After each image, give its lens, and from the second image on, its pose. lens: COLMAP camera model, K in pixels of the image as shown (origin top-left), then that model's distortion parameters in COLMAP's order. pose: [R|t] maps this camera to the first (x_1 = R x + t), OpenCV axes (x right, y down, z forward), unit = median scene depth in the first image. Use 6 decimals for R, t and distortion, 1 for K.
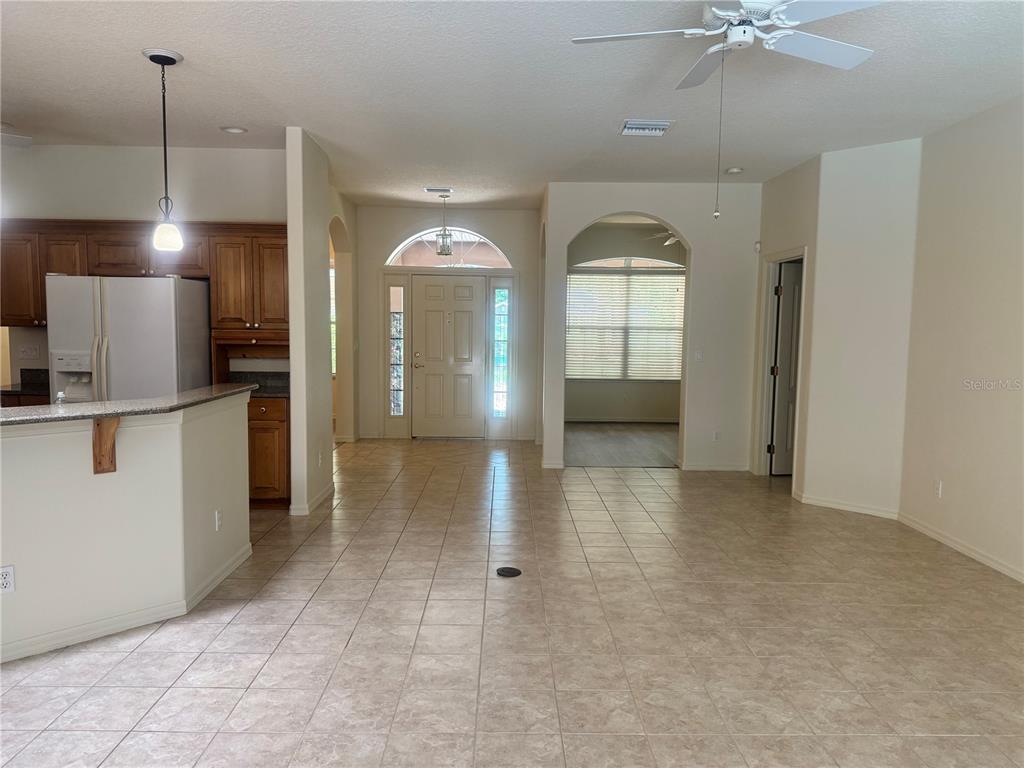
lens RADIAL K [[723.4, 0, 518.5], [0, 723.4, 383.9], [0, 0, 1]] dist [0.050862, -0.061420]
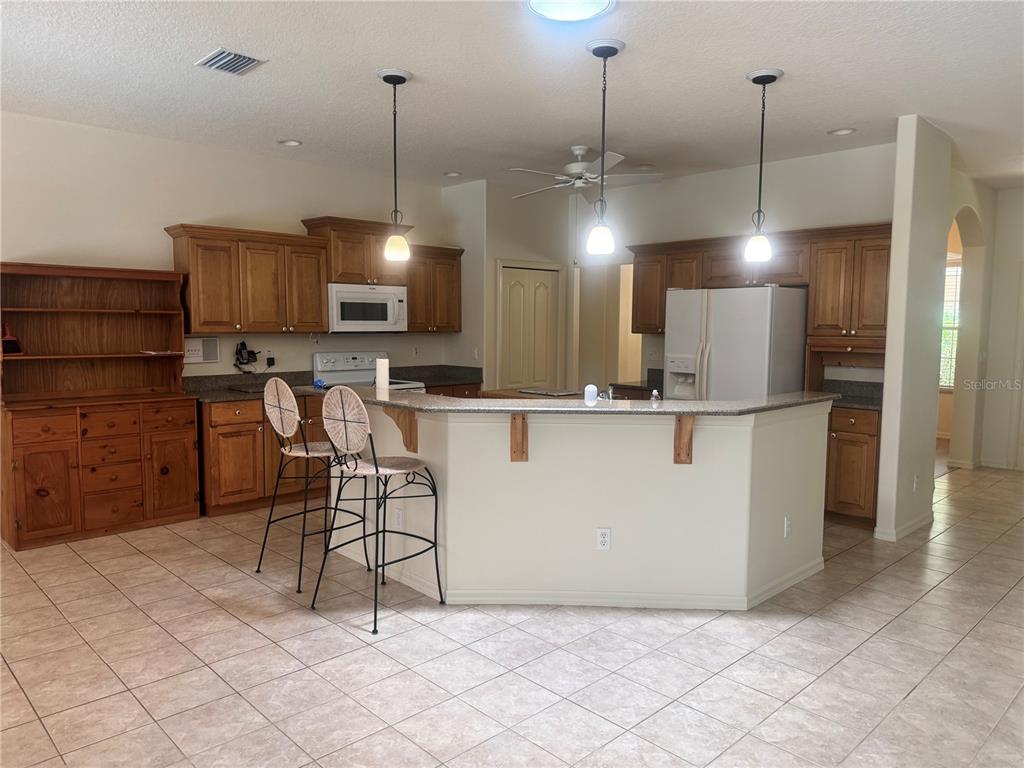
lens RADIAL K [[723.4, 0, 512.2], [0, 723.4, 383.5], [0, 0, 1]] dist [0.050862, -0.061420]
pose [[0.680405, 0.053044, -0.730914, 0.055754], [-0.059940, 0.998063, 0.016634, -0.004090], [0.730381, 0.032494, 0.682266, 0.035217]]
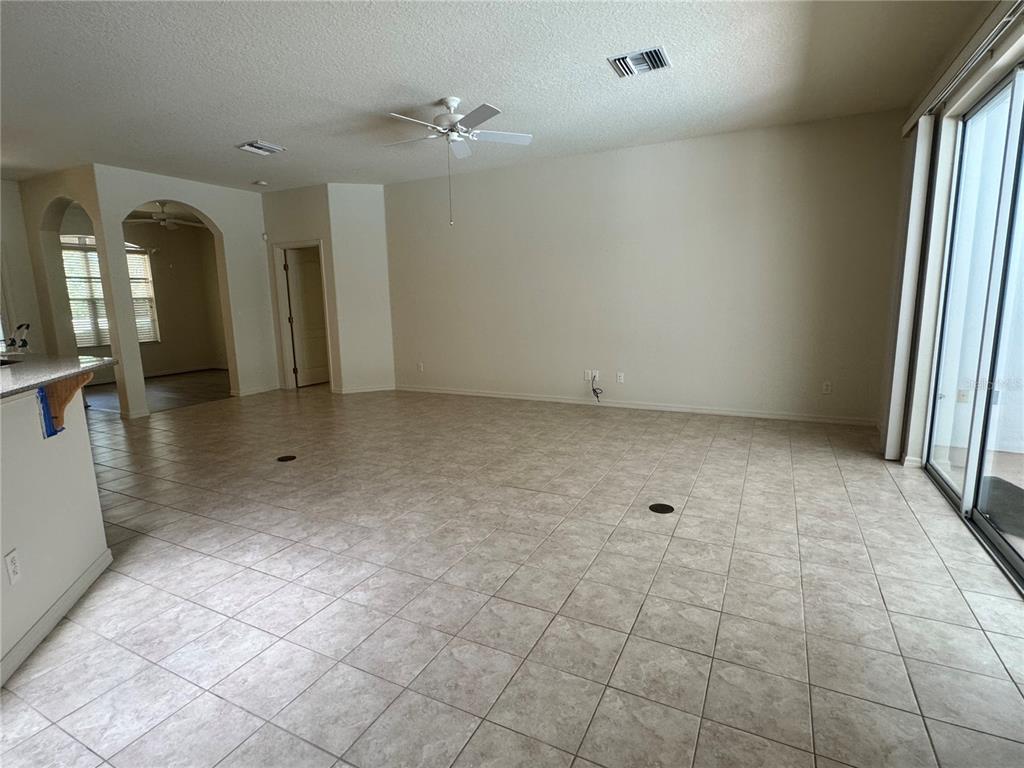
lens RADIAL K [[520.6, 0, 506.5], [0, 520.6, 380.1], [0, 0, 1]] dist [0.006718, 0.000434]
pose [[0.471705, -0.167150, 0.865769, -0.746619], [0.106843, 0.985468, 0.132047, 0.019666], [-0.875260, 0.030214, 0.482709, 0.125790]]
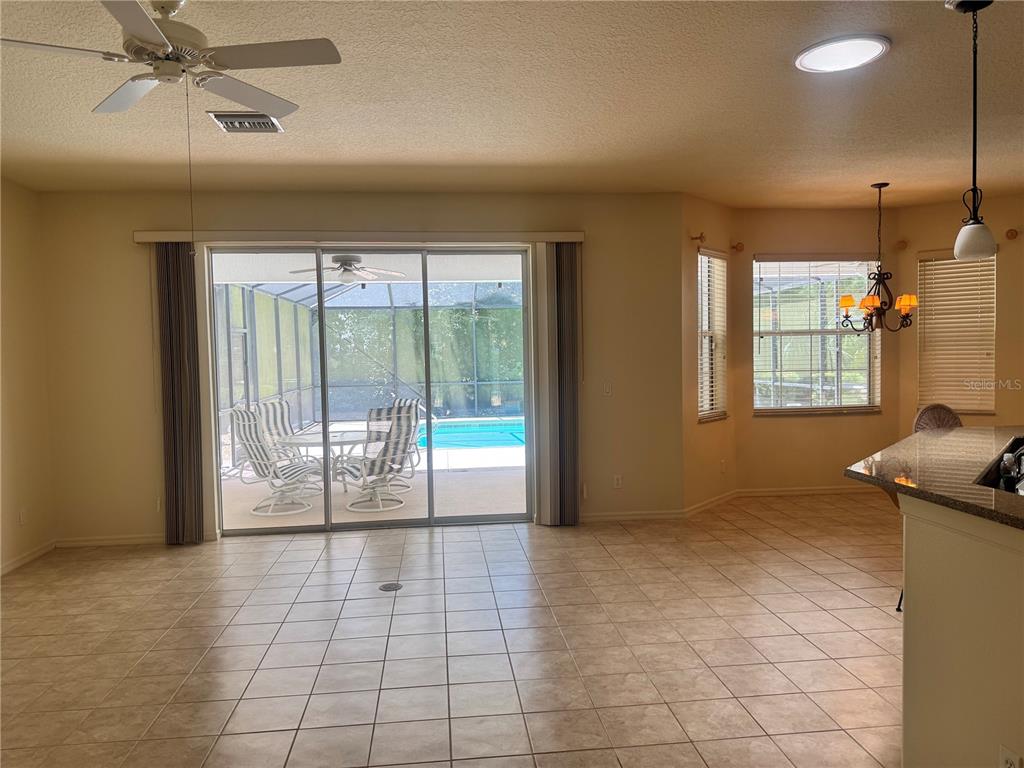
lens RADIAL K [[723.4, 0, 503.2], [0, 723.4, 378.6], [0, 0, 1]] dist [0.050862, -0.061420]
pose [[-0.996862, 0.010763, -0.078422, -0.041139], [0.000781, 0.992001, 0.126228, -0.142670], [0.079154, 0.125771, -0.988897, 1.493533]]
